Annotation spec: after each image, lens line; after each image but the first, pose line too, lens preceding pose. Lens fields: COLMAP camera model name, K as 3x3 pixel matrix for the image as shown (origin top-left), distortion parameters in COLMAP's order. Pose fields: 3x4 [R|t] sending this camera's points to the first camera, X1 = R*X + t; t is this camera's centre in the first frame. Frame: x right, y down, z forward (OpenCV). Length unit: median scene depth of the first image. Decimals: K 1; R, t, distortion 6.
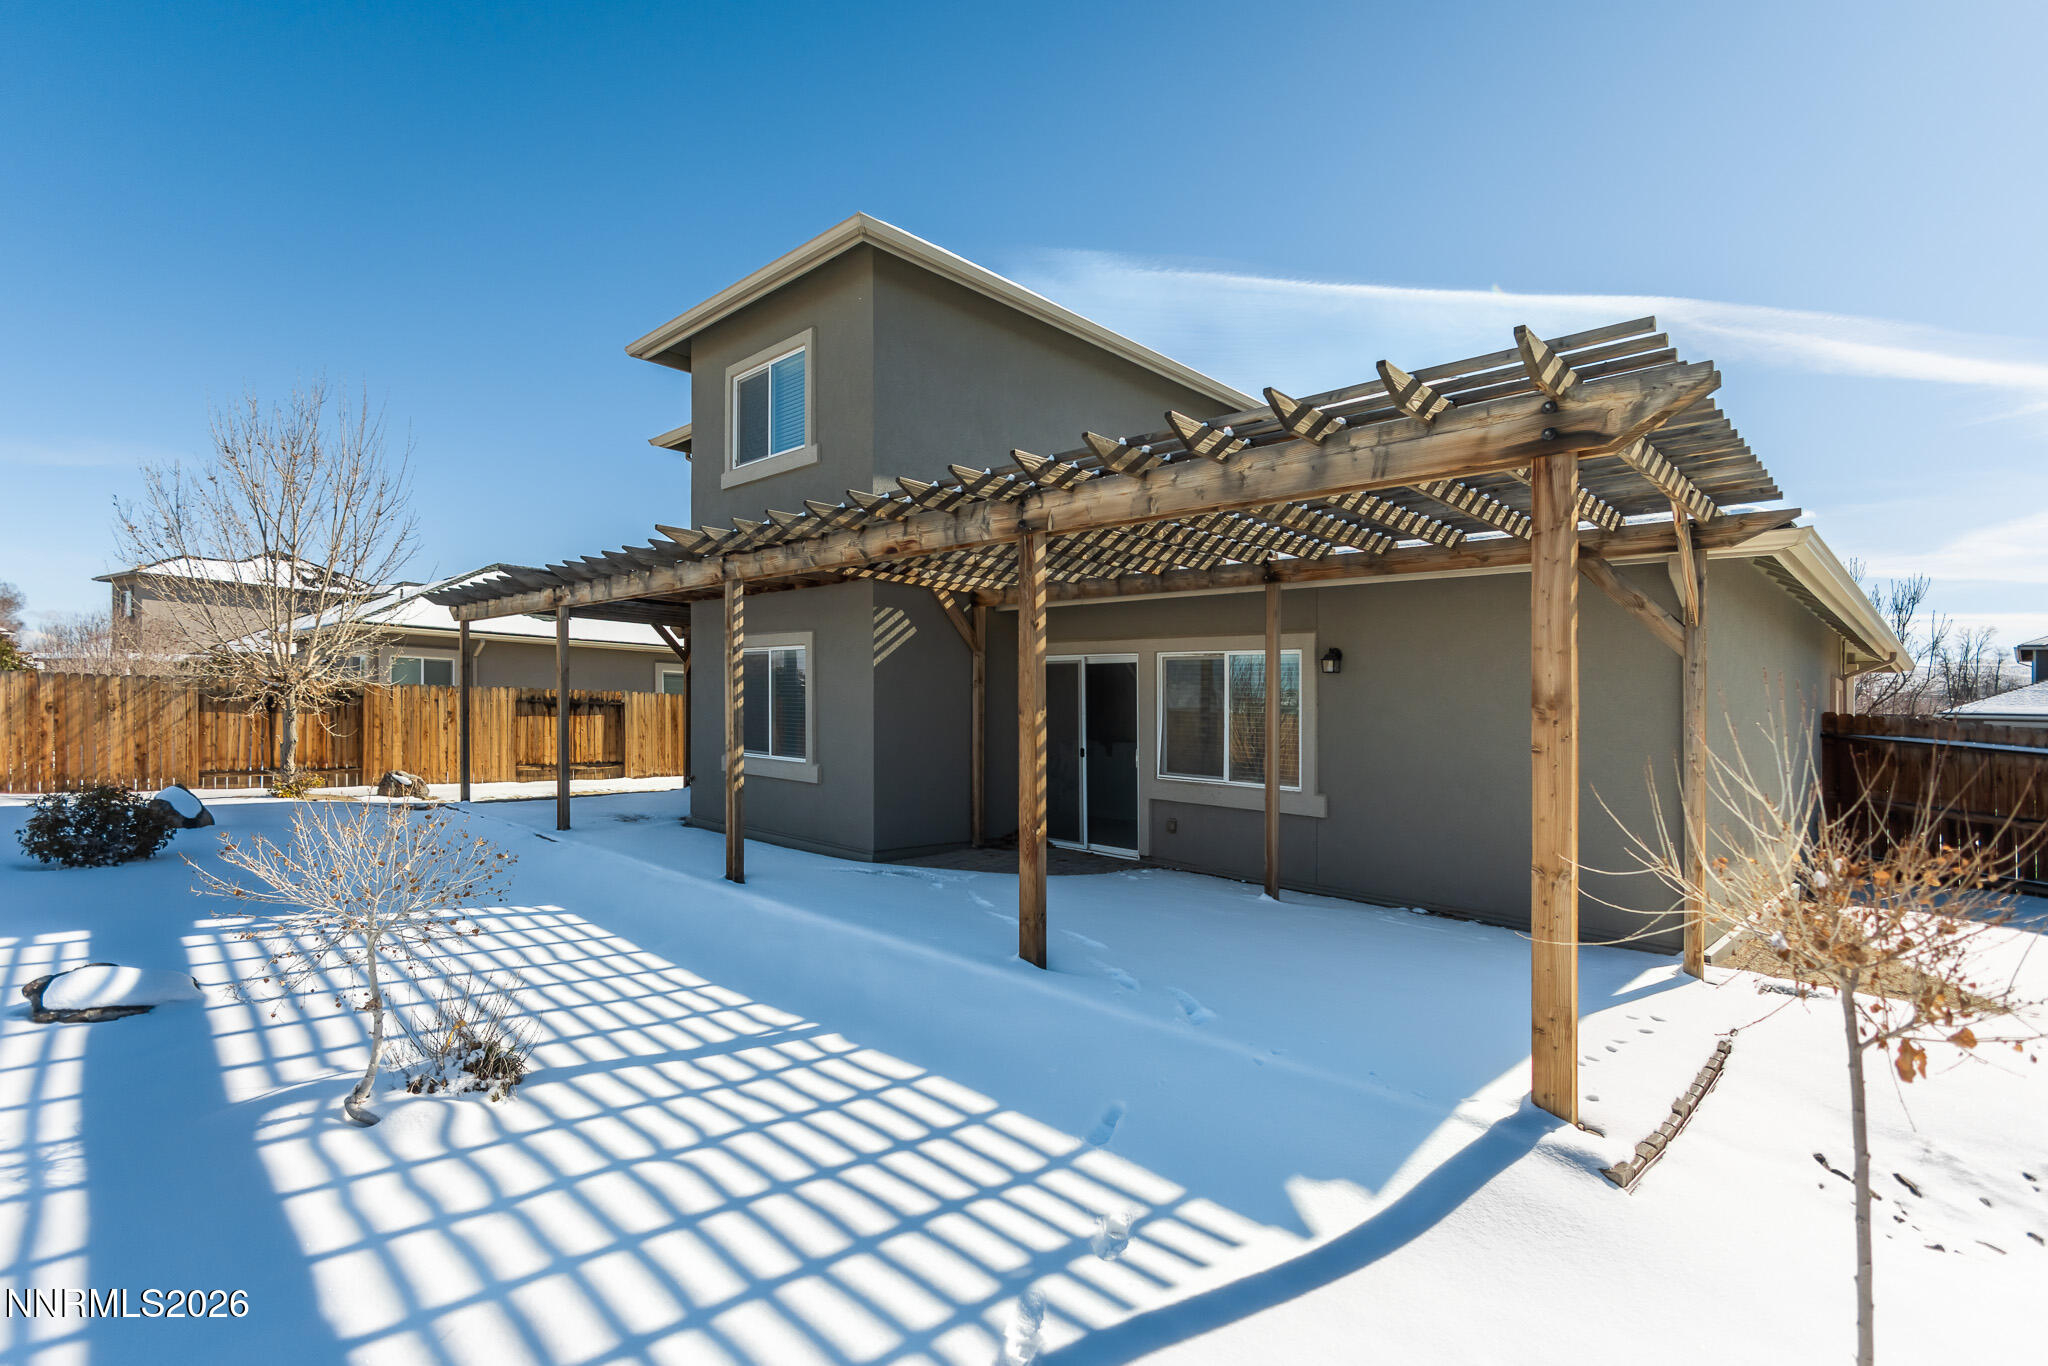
lens RADIAL K [[950.4, 0, 1001.8], [0, 950.4, 717.5], [0, 0, 1]] dist [0.000803, 0.000041]
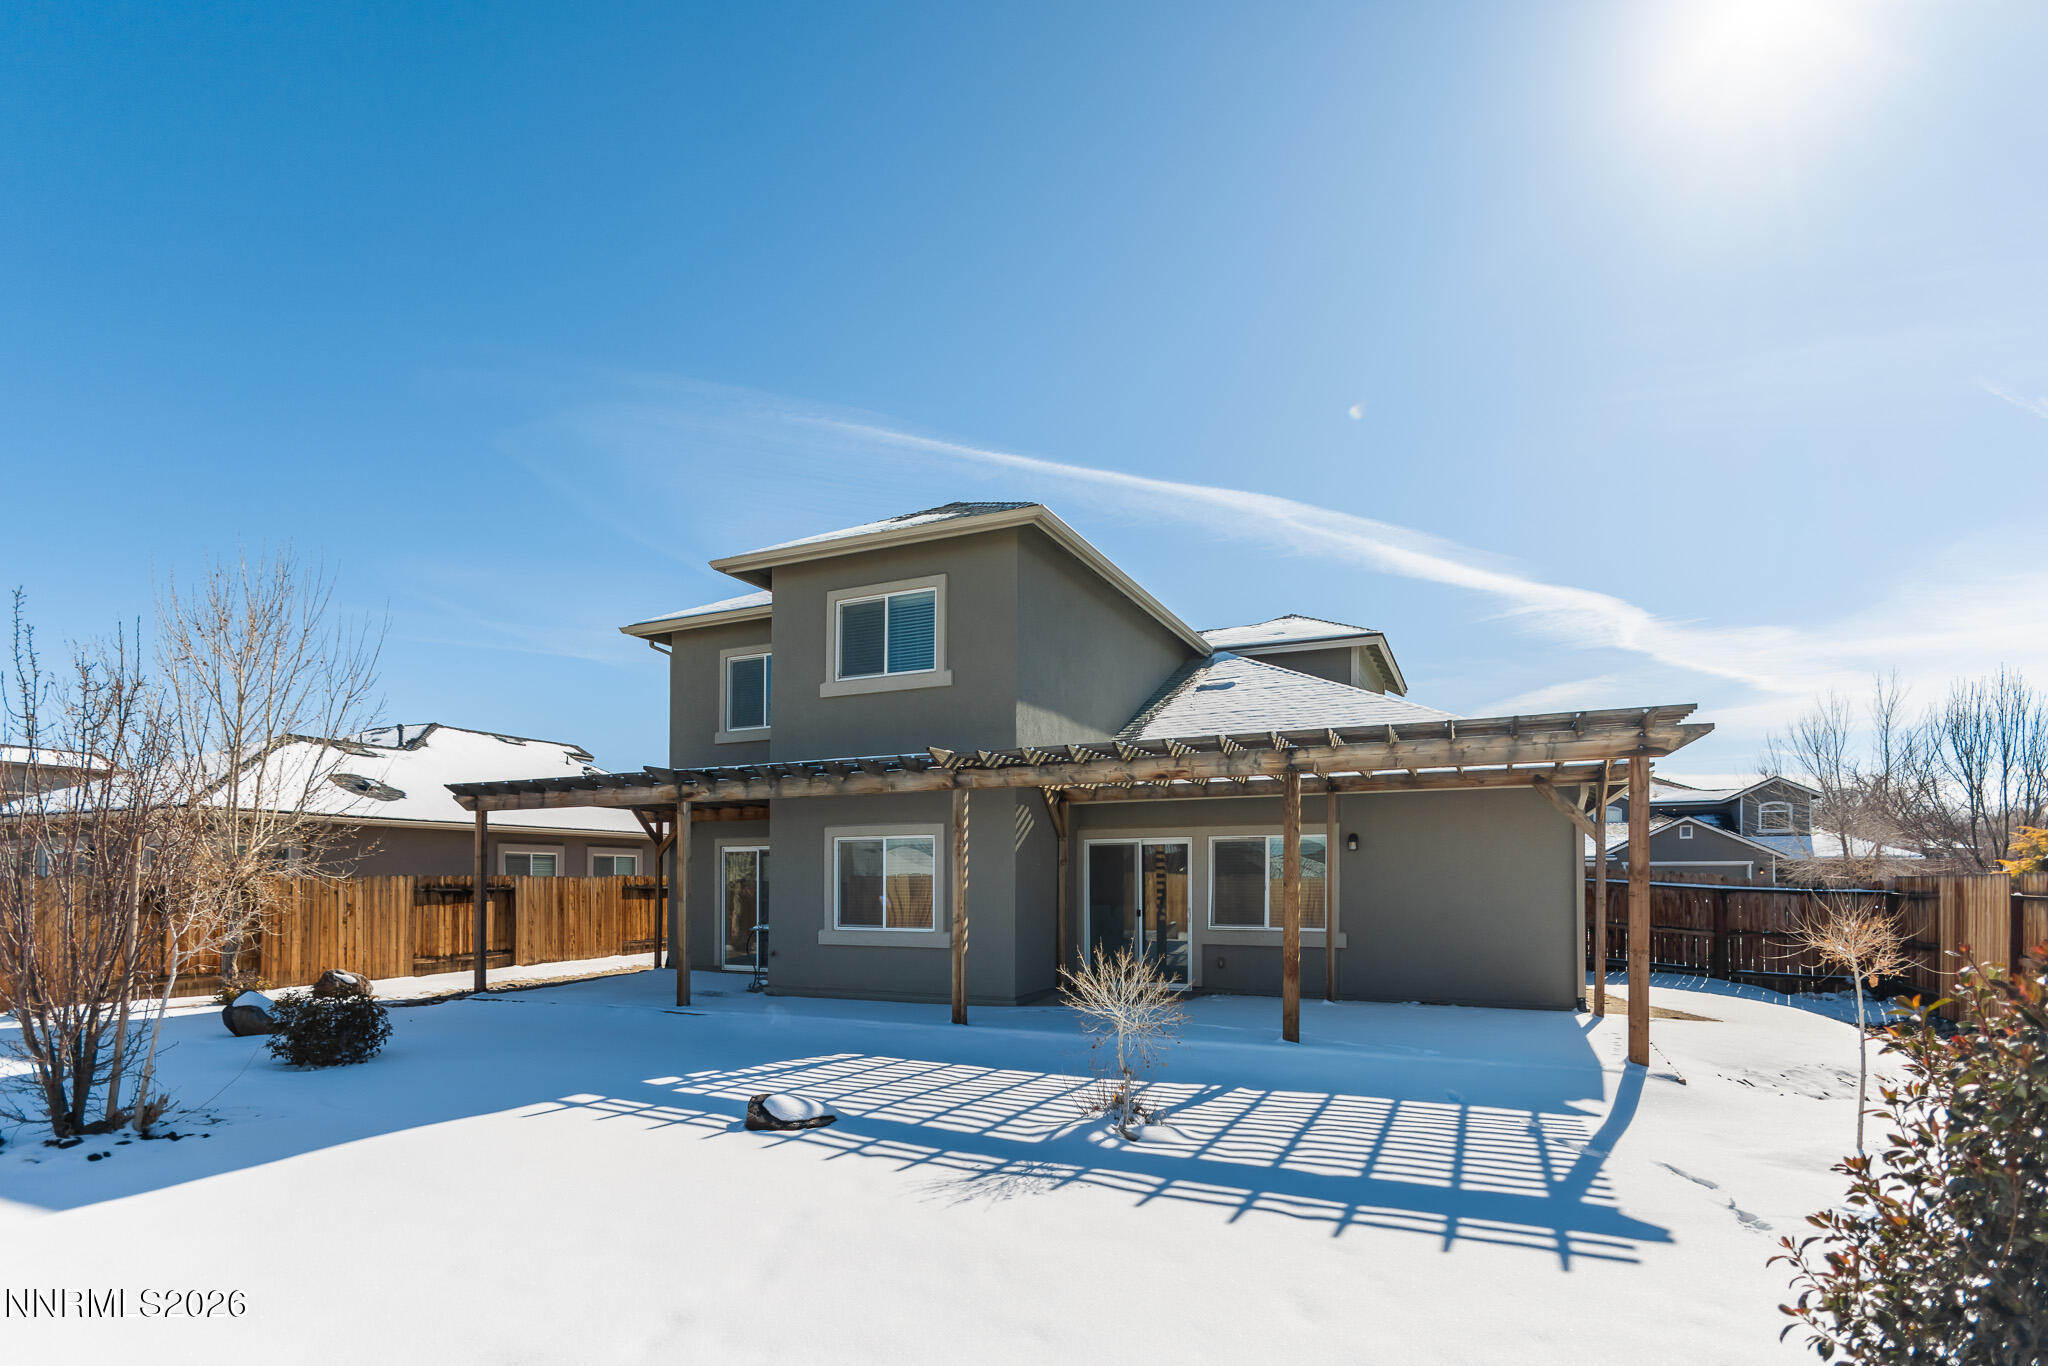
lens RADIAL K [[1007.5, 0, 995.0], [0, 1007.5, 882.2], [0, 0, 1]] dist [-0.011570, -0.000247]
pose [[0.940843, -0.034056, 0.337127, -0.422935], [0.034506, 0.999394, 0.004658, -0.014002], [-0.337082, 0.007250, 0.941447, -0.173805]]
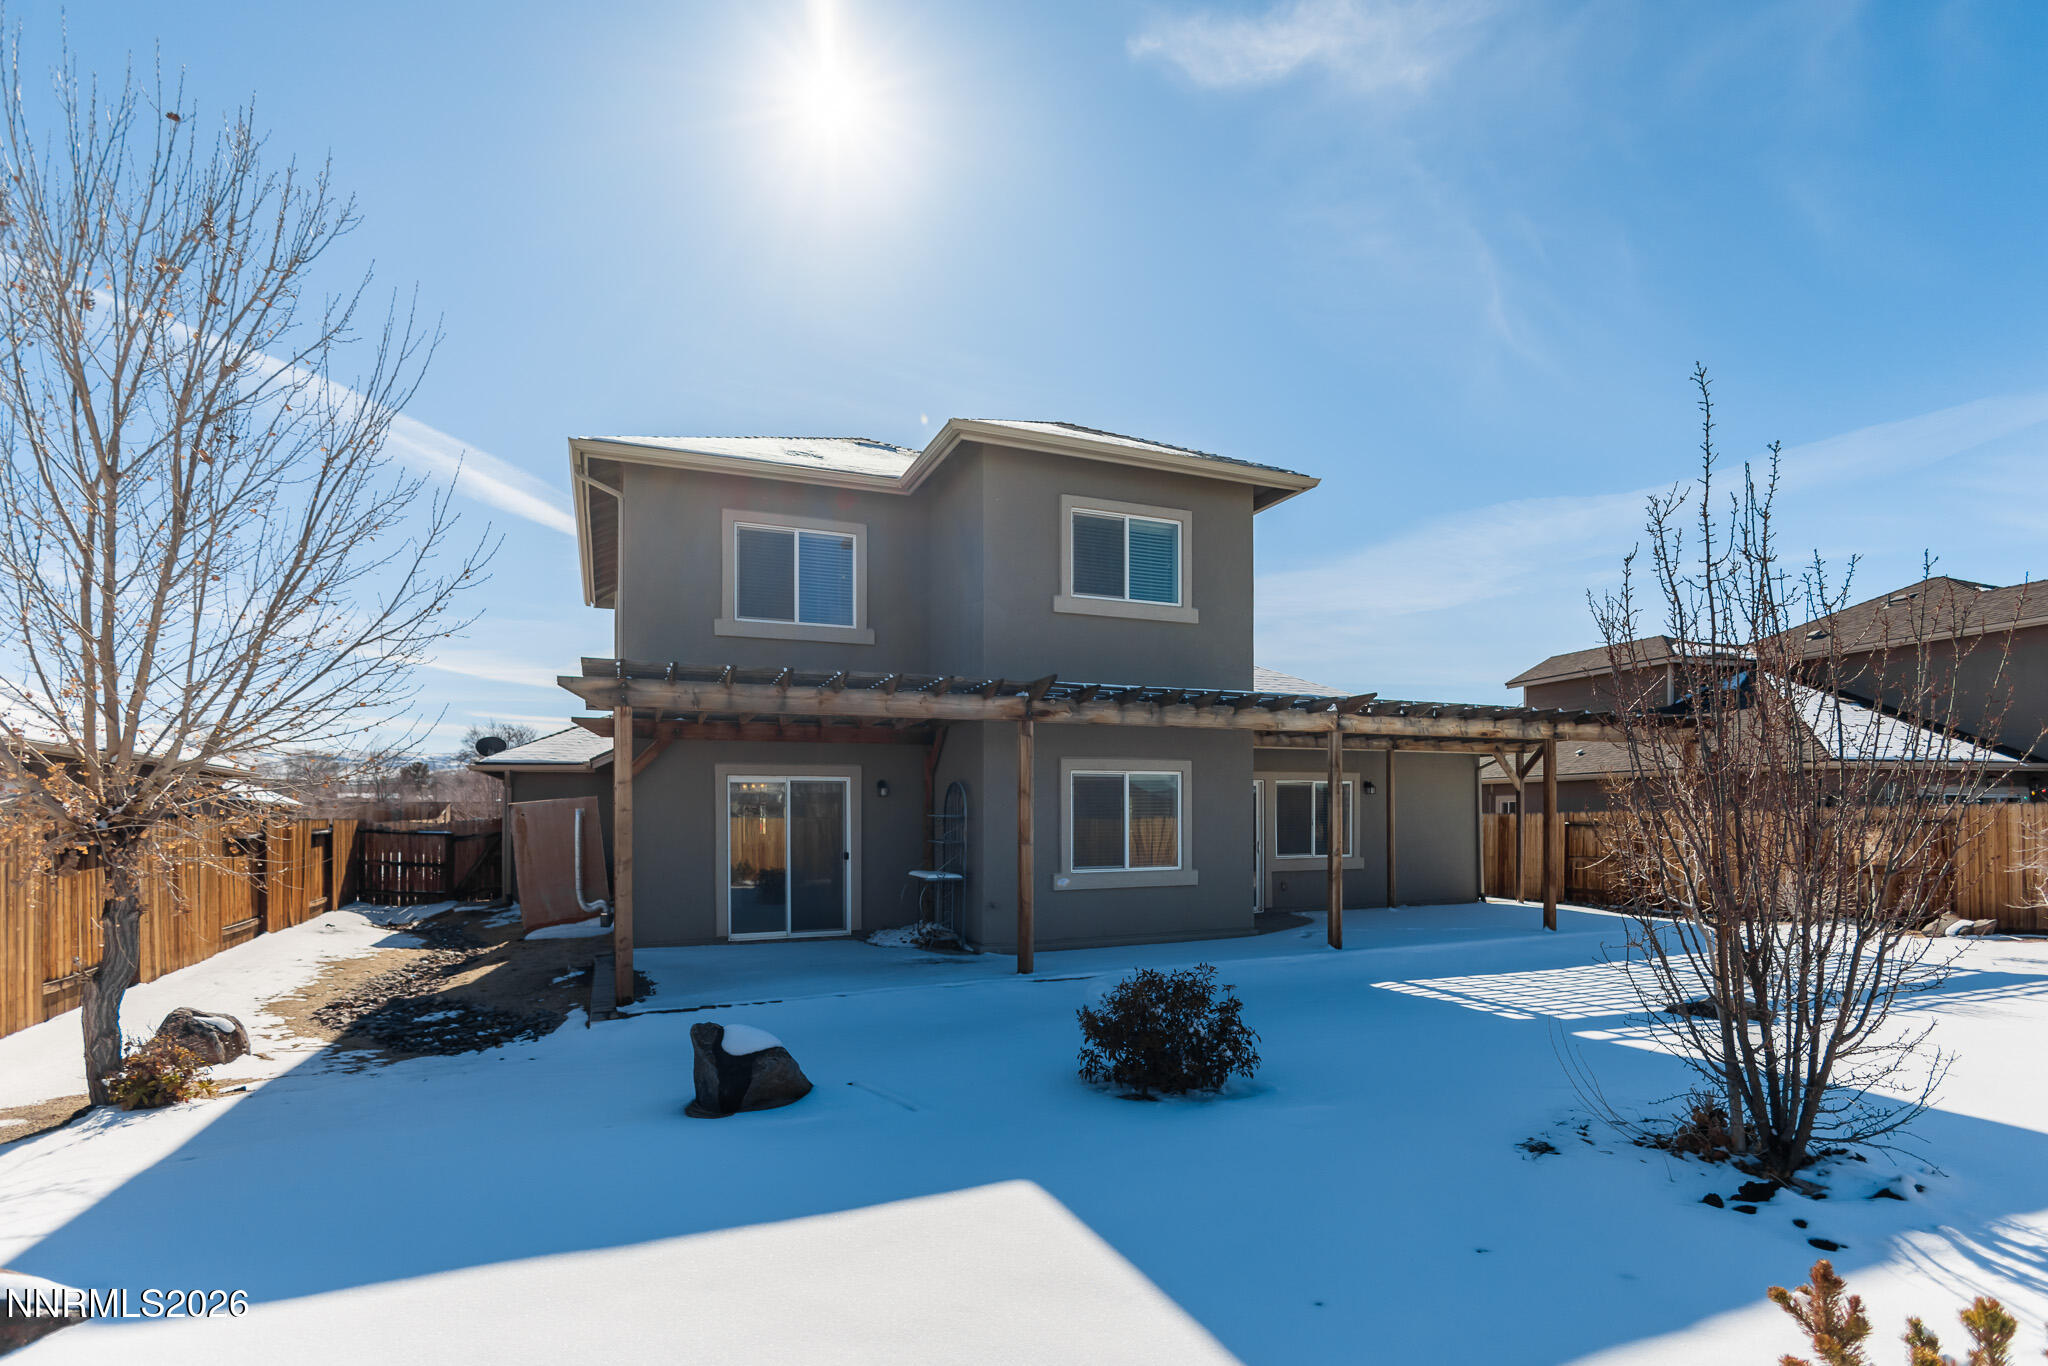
lens RADIAL K [[1007.5, 0, 1034.8], [0, 1007.5, 815.7], [0, 0, 1]] dist [-0.011570, -0.000247]
pose [[0.365264, -0.033724, 0.930293, -1.084804], [0.027744, 0.999294, 0.025332, -0.043085], [-0.930490, 0.016558, 0.365942, 0.529230]]
